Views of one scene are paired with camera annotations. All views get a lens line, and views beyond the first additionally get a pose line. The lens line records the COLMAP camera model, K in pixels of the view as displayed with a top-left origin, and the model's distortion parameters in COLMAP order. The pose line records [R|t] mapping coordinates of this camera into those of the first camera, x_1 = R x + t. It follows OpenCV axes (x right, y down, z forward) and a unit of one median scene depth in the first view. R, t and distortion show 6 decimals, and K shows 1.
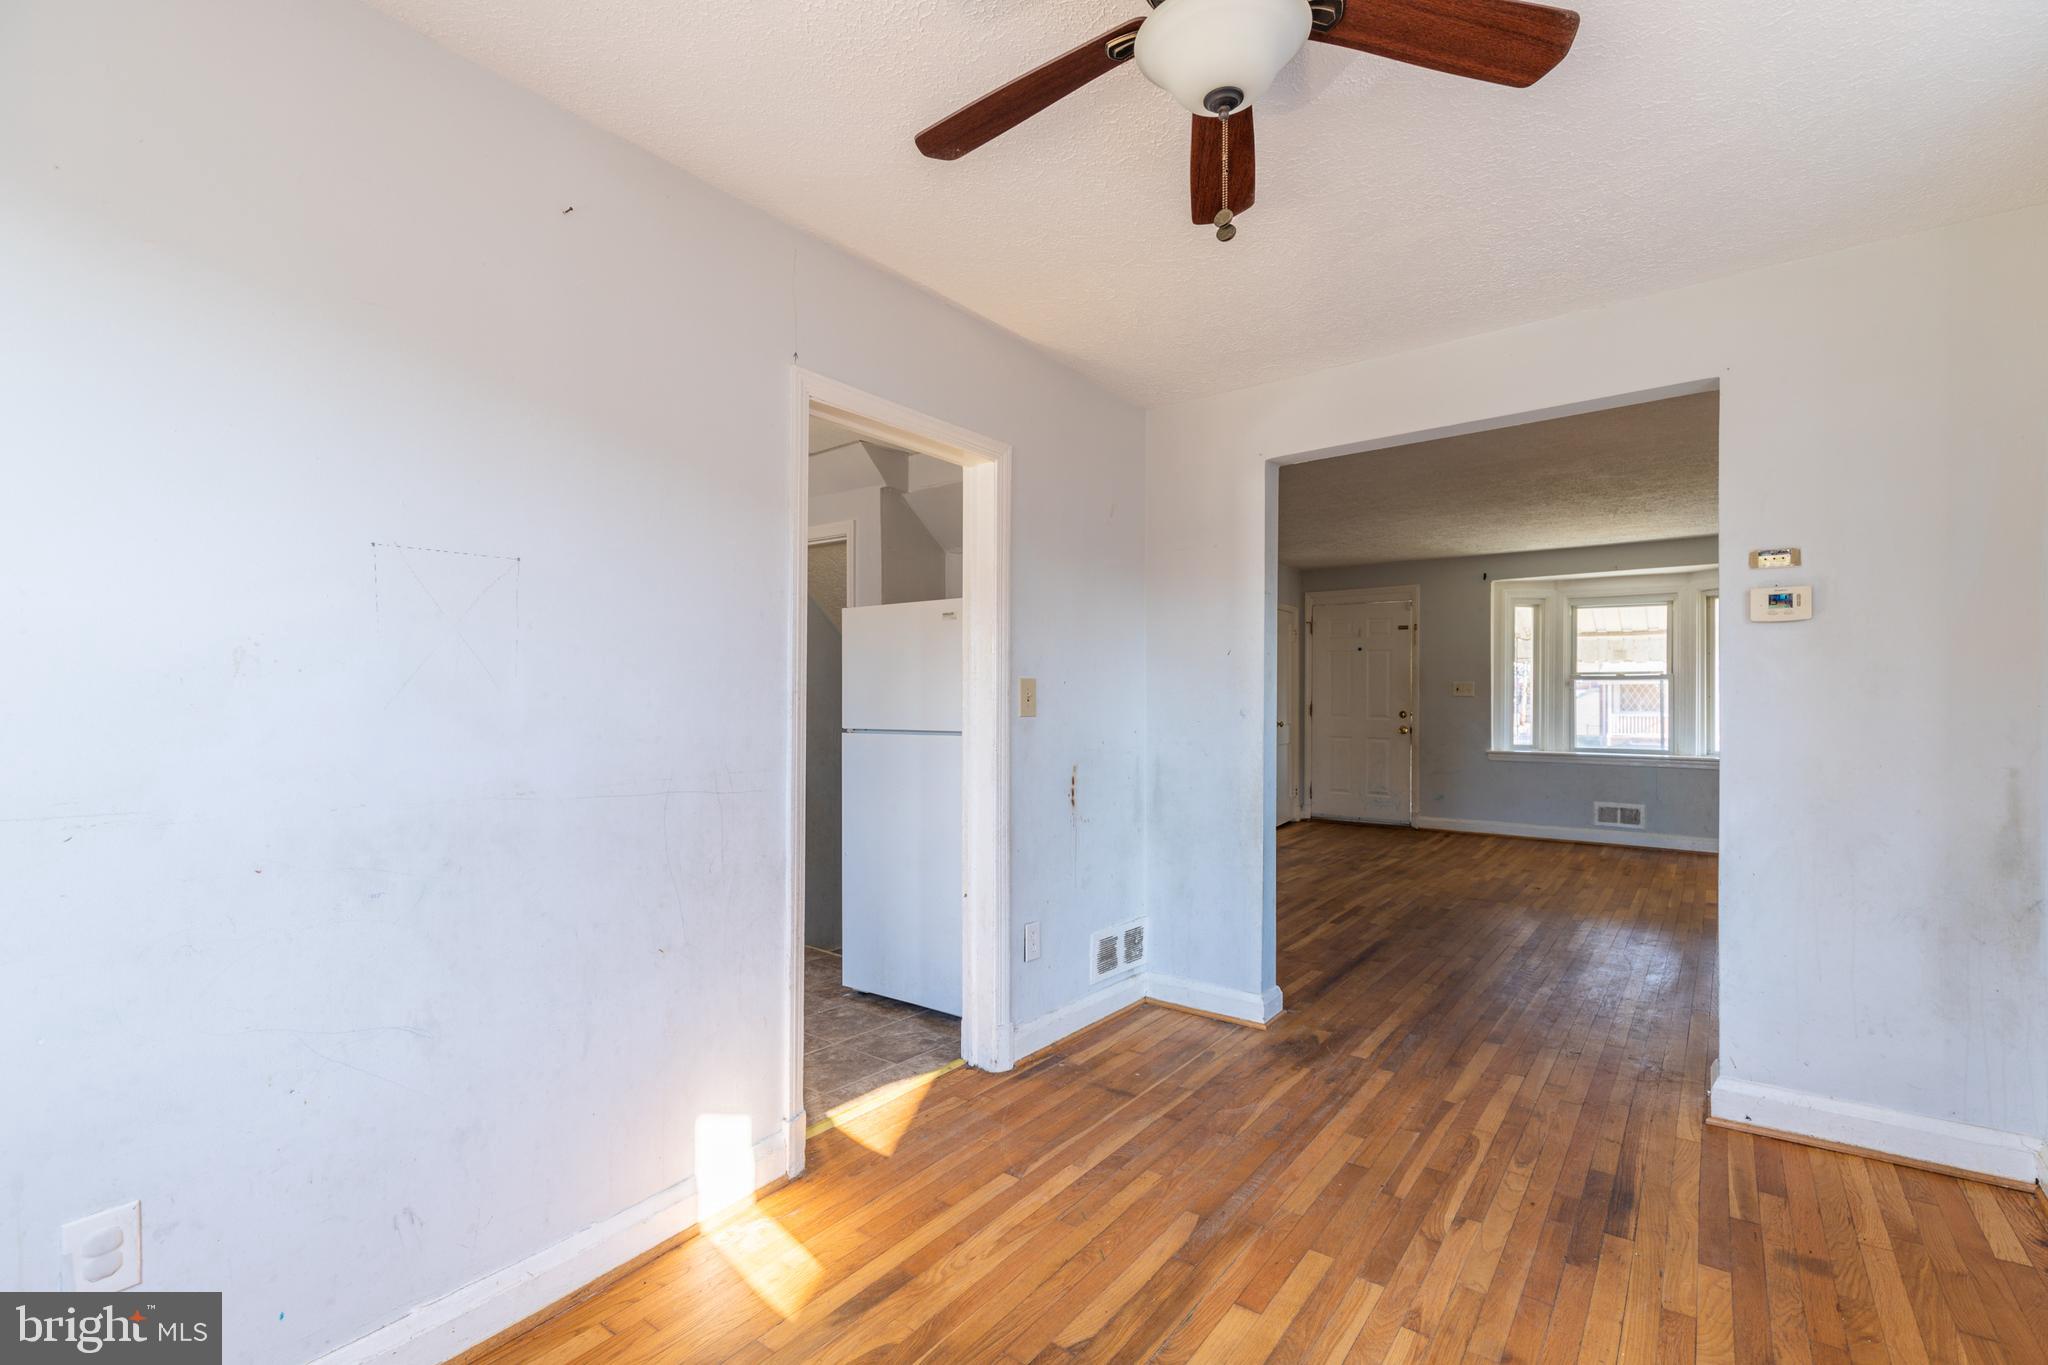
lens RADIAL K [[921.9, 0, 1035.7], [0, 921.9, 687.1], [0, 0, 1]] dist [0.008659, -0.002507]
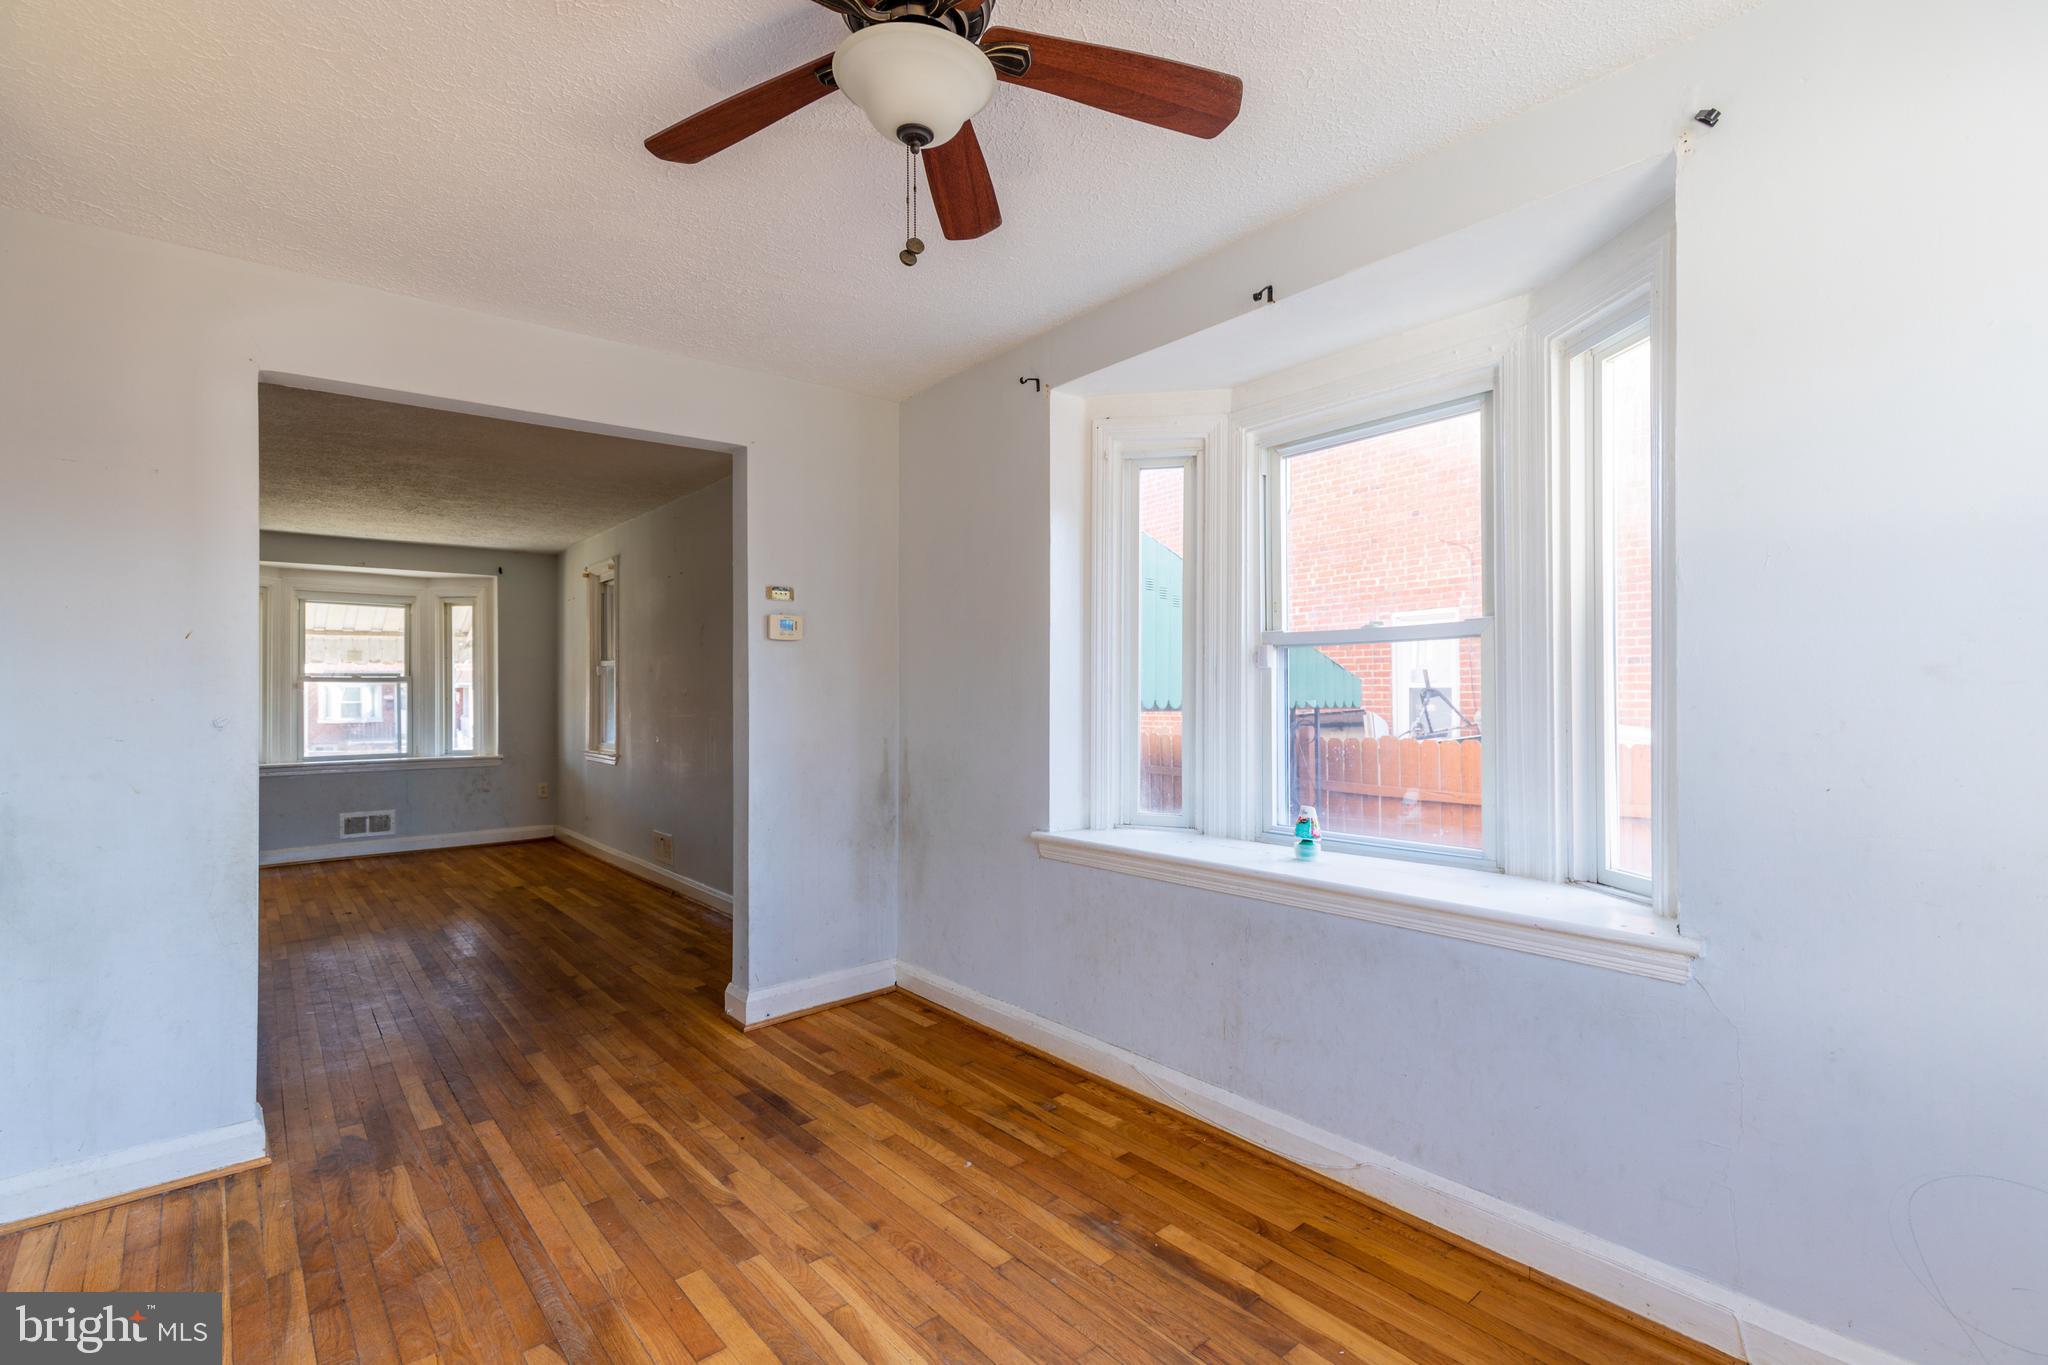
lens RADIAL K [[921.9, 0, 1036.6], [0, 921.9, 692.4], [0, 0, 1]] dist [0.008659, -0.002507]
pose [[0.216225, -0.001462, 0.976342, -0.391997], [0.000066, 0.999999, 0.001483, 0.003097], [-0.976343, -0.000257, 0.216225, 0.309772]]
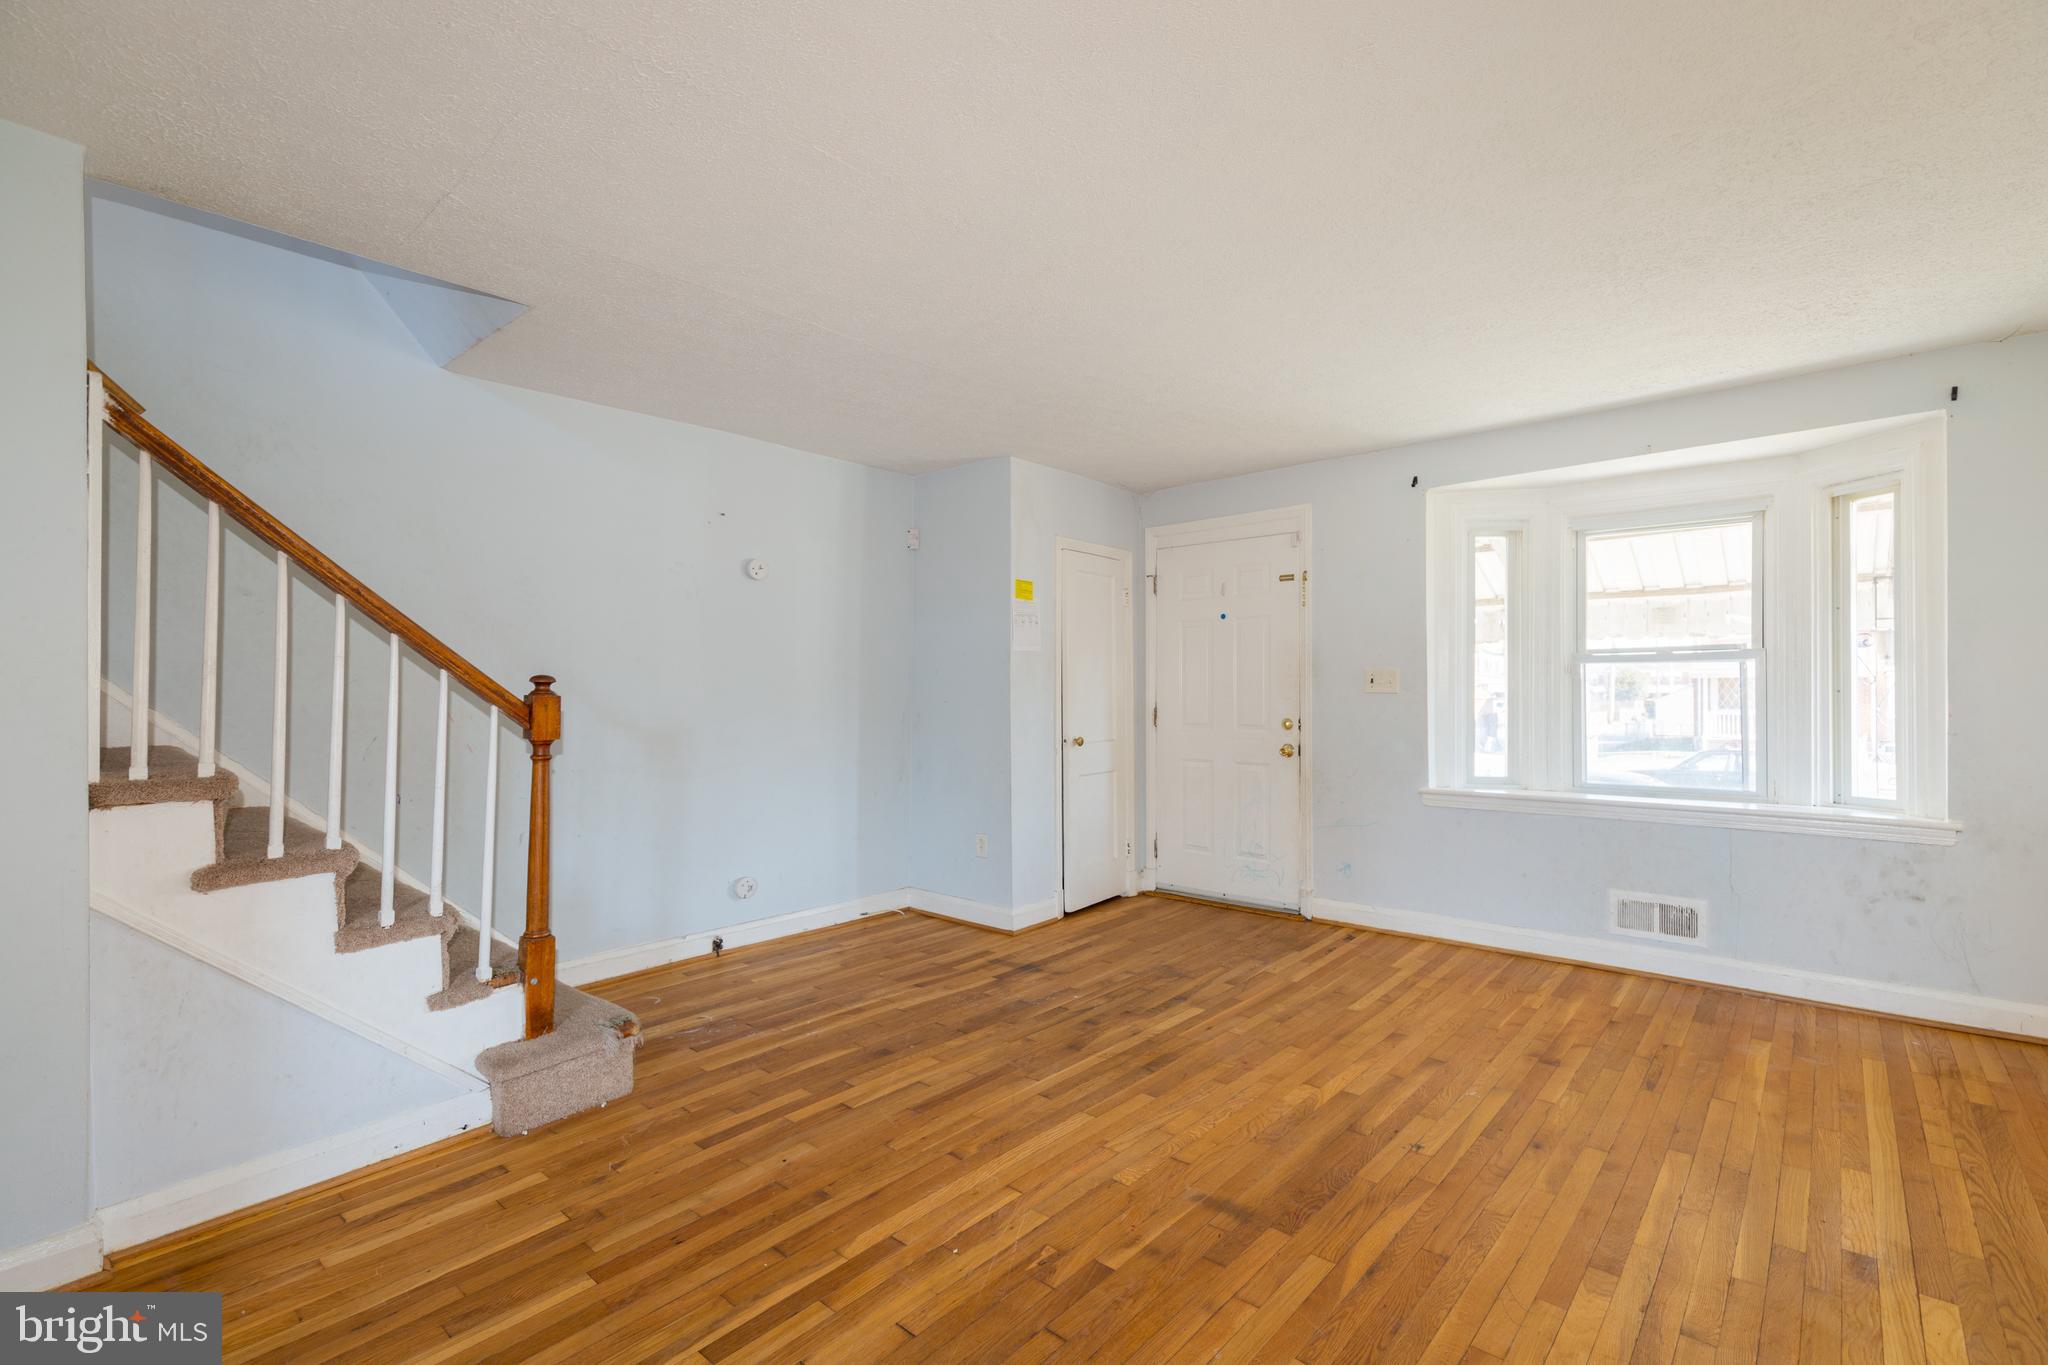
lens RADIAL K [[921.9, 0, 1036.0], [0, 921.9, 689.2], [0, 0, 1]] dist [0.008659, -0.002507]
pose [[0.997097, -0.006917, -0.075822, 0.823820], [0.007213, 0.999967, 0.003624, 0.010349], [0.075795, -0.004160, 0.997115, 1.157532]]
